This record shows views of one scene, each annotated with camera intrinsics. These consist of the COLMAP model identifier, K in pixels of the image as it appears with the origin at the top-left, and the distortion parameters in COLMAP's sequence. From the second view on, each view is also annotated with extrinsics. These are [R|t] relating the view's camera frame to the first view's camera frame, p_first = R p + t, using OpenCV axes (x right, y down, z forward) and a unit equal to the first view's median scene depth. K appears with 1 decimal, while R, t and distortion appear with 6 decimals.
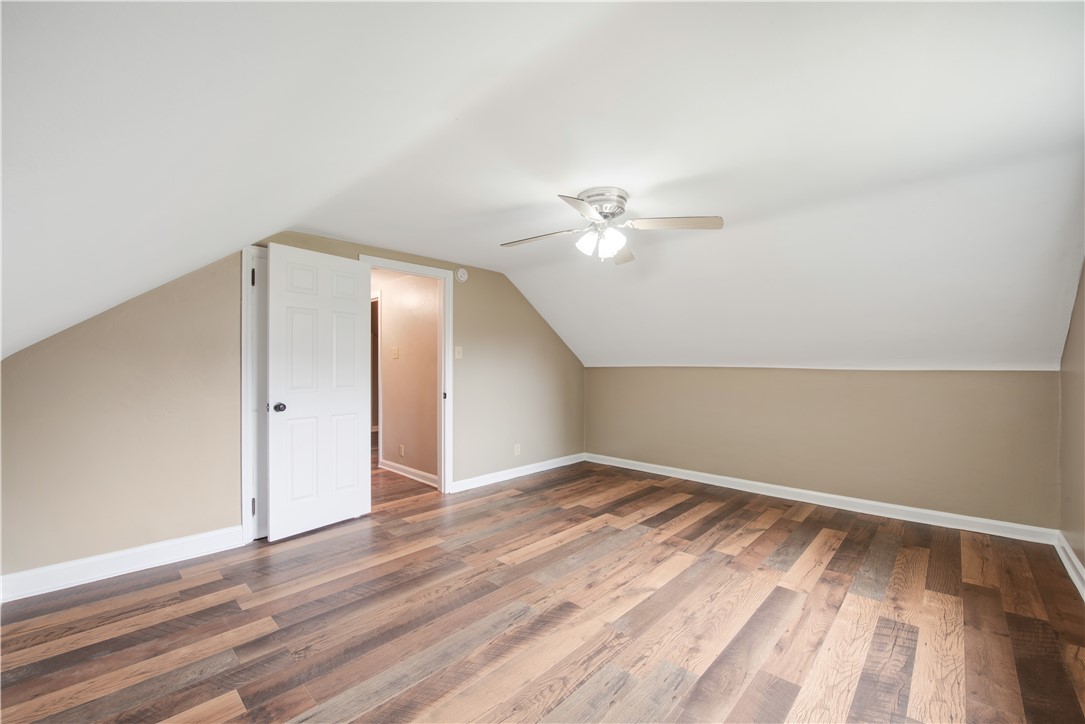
lens RADIAL K [[434.0, 0, 542.0], [0, 434.0, 365.1], [0, 0, 1]] dist [-0.001620, -0.005516]
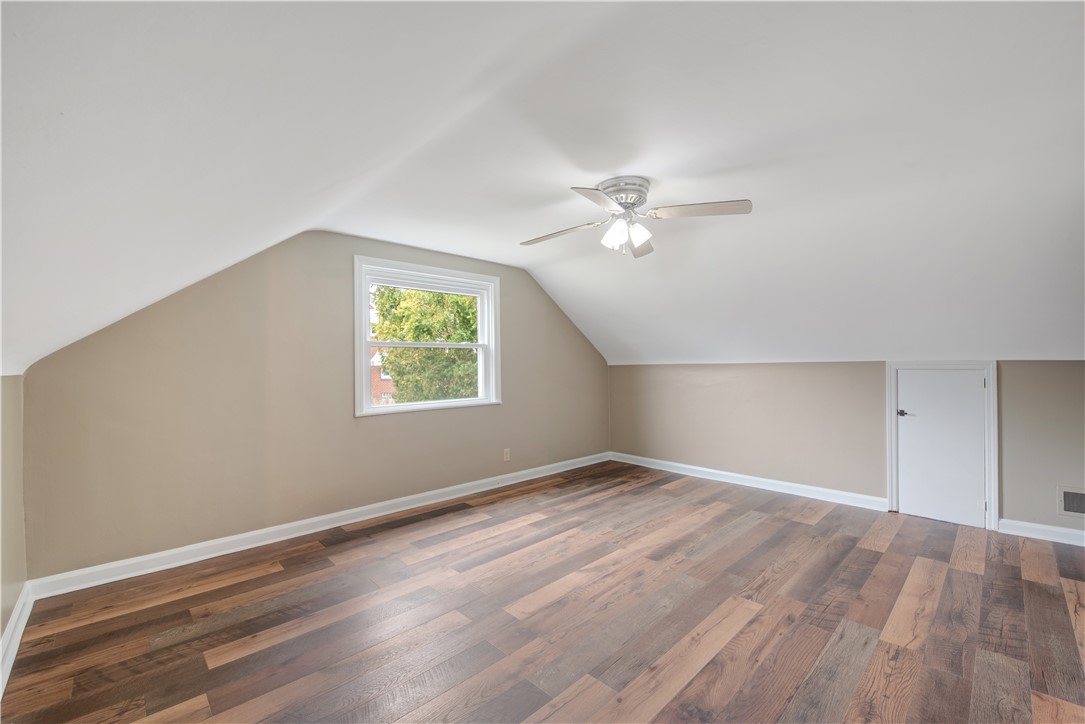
lens RADIAL K [[434.0, 0, 542.0], [0, 434.0, 365.1], [0, 0, 1]] dist [-0.001620, -0.005516]
pose [[-0.998577, 0.009456, 0.052475, 0.288395], [0.009395, 0.999955, -0.001410, 0.006912], [-0.052486, -0.000915, -0.998621, 2.077747]]
